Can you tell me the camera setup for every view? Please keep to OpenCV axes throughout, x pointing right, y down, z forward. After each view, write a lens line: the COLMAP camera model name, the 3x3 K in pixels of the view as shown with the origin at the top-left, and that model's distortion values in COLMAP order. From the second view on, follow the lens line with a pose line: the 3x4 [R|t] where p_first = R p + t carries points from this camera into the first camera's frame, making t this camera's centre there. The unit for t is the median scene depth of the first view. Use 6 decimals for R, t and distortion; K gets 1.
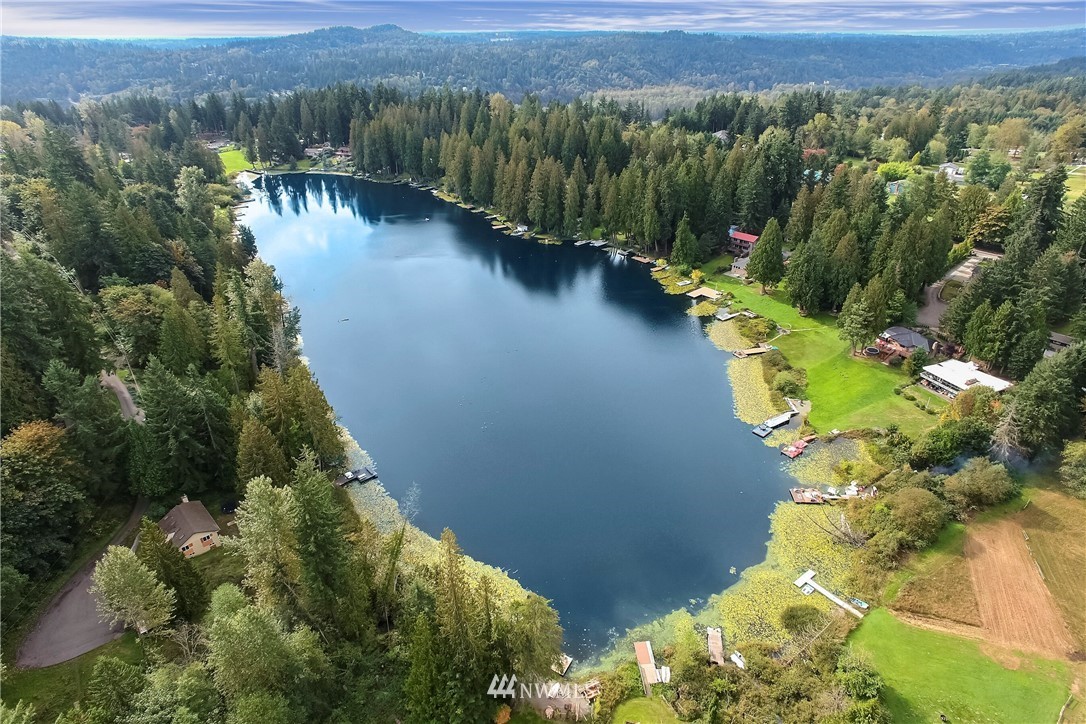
lens RADIAL K [[628.3, 0, 539.7], [0, 628.3, 371.3], [0, 0, 1]] dist [-0.101260, 0.079913]
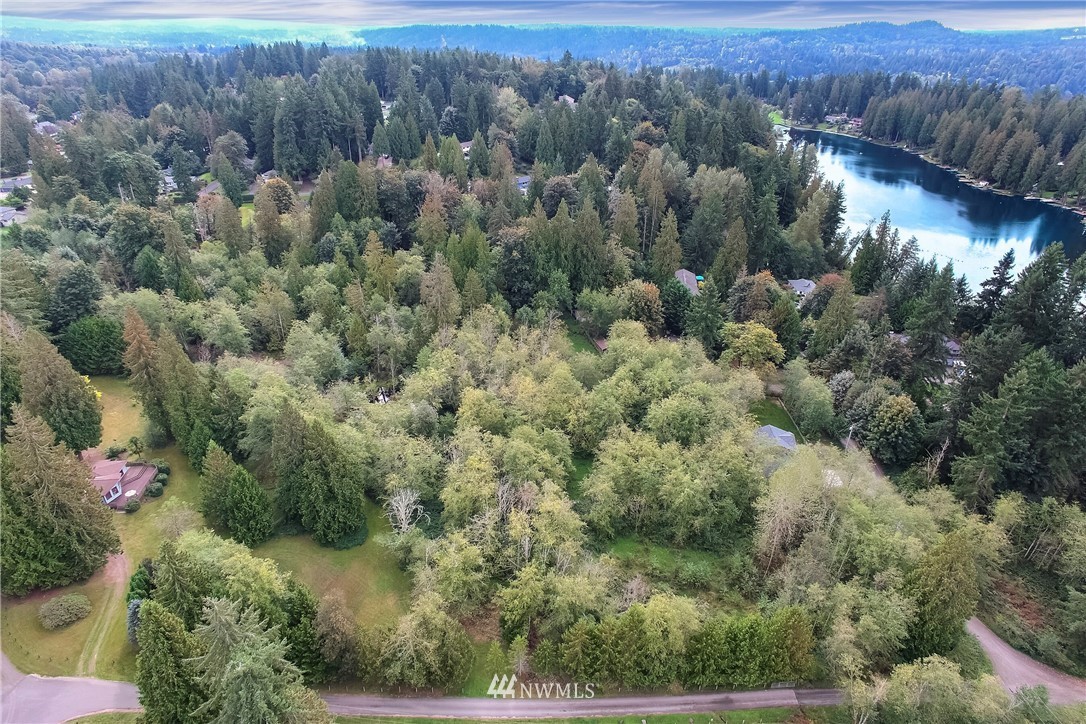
lens RADIAL K [[628.3, 0, 539.7], [0, 628.3, 371.3], [0, 0, 1]] dist [-0.101260, 0.079913]
pose [[0.754127, 0.342120, -0.560576, 0.079550], [-0.336674, 0.934289, 0.117280, 0.204453], [0.563864, 0.100288, 0.819756, -0.371209]]
